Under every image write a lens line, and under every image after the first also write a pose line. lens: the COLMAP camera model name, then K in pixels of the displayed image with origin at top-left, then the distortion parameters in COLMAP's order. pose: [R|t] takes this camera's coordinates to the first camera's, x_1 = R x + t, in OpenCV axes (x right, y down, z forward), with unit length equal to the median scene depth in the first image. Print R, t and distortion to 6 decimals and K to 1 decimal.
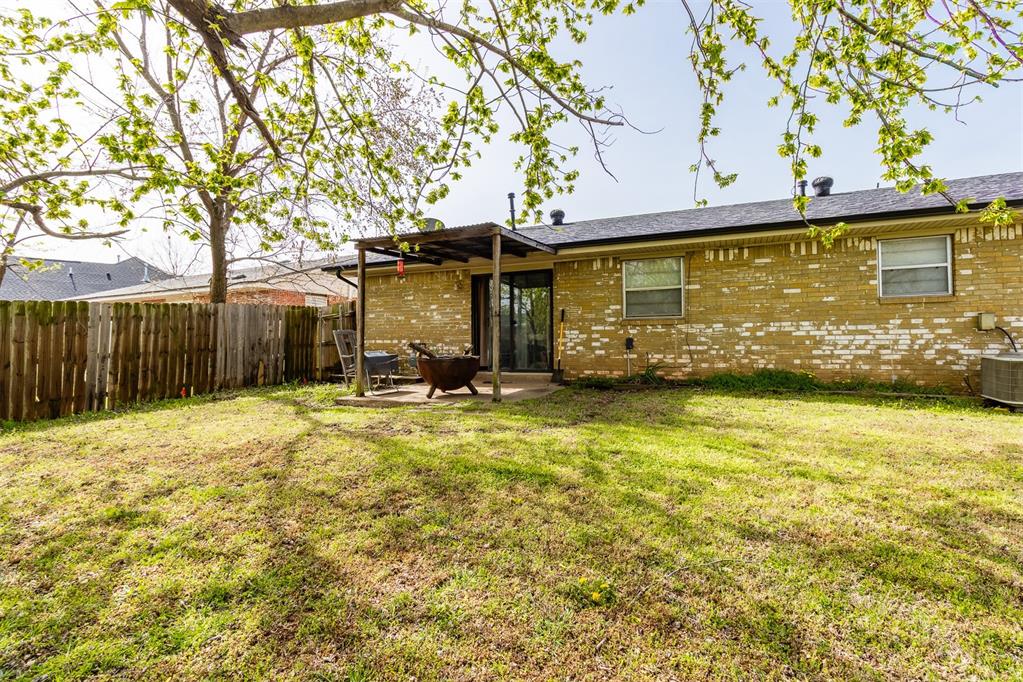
lens RADIAL K [[480.7, 0, 514.1], [0, 480.7, 339.2], [0, 0, 1]] dist [-0.001744, -0.000164]
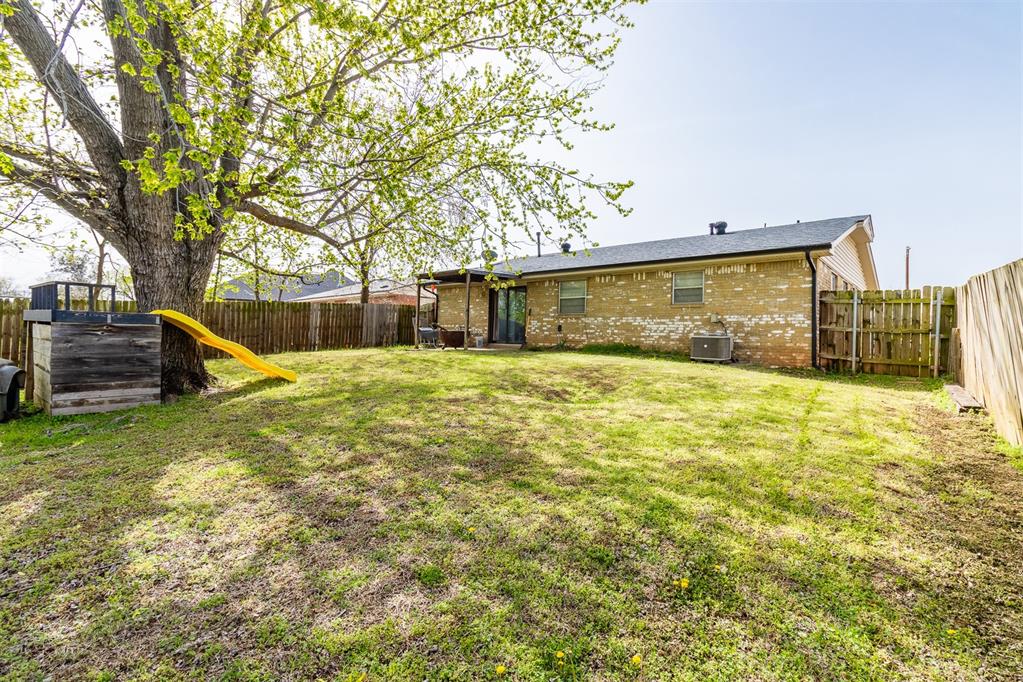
lens RADIAL K [[480.7, 0, 510.1], [0, 480.7, 340.0], [0, 0, 1]] dist [-0.001744, -0.000164]
pose [[0.951738, 0.033188, -0.305112, 0.646662], [-0.031899, 0.999449, 0.009210, 0.044756], [0.305249, 0.000967, 0.952272, -0.800651]]
